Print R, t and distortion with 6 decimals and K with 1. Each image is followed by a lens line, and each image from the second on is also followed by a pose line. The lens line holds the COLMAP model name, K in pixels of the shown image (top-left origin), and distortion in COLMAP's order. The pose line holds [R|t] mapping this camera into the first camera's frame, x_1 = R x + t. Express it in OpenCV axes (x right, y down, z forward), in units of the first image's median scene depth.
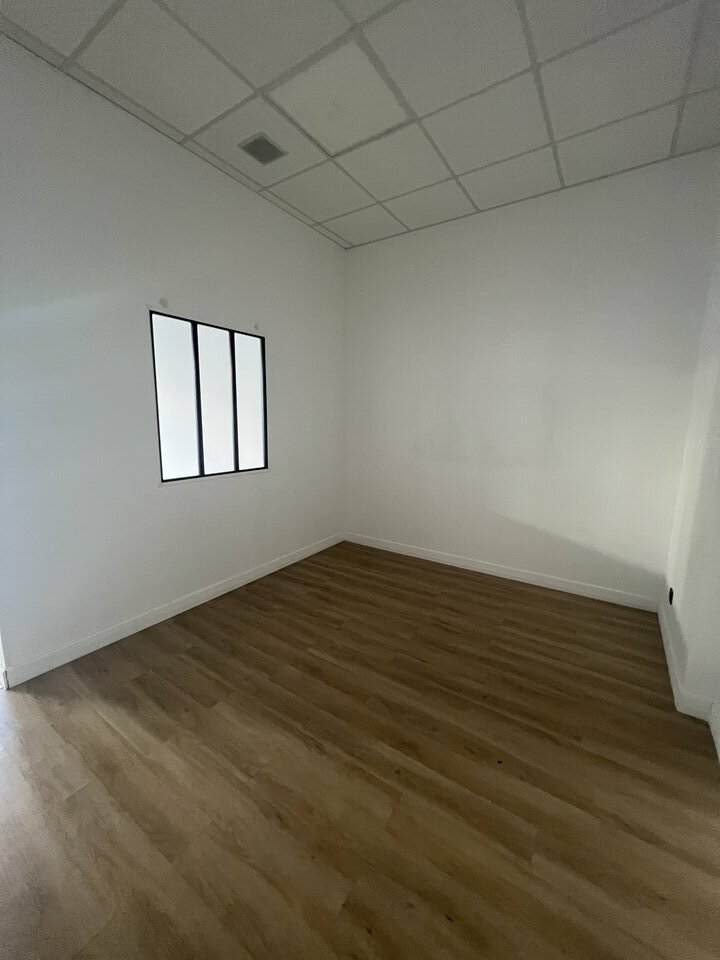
lens RADIAL K [[383.7, 0, 358.0], [0, 383.7, 480.6], [0, 0, 1]] dist [0.000867, 0.000664]
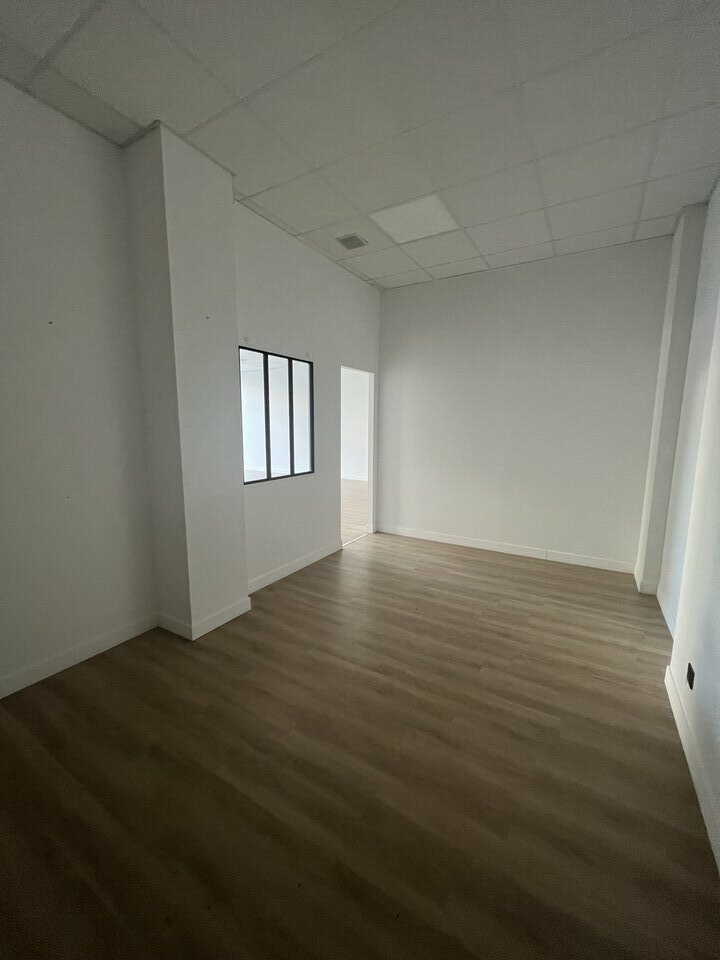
lens RADIAL K [[389.2, 0, 360.9], [0, 389.2, 479.1], [0, 0, 1]] dist [0.002177, 0.000428]
pose [[0.999190, -0.007531, 0.039519, -0.177280], [0.008802, 0.999446, -0.032089, 0.036009], [-0.039255, 0.032411, 0.998703, -0.256726]]
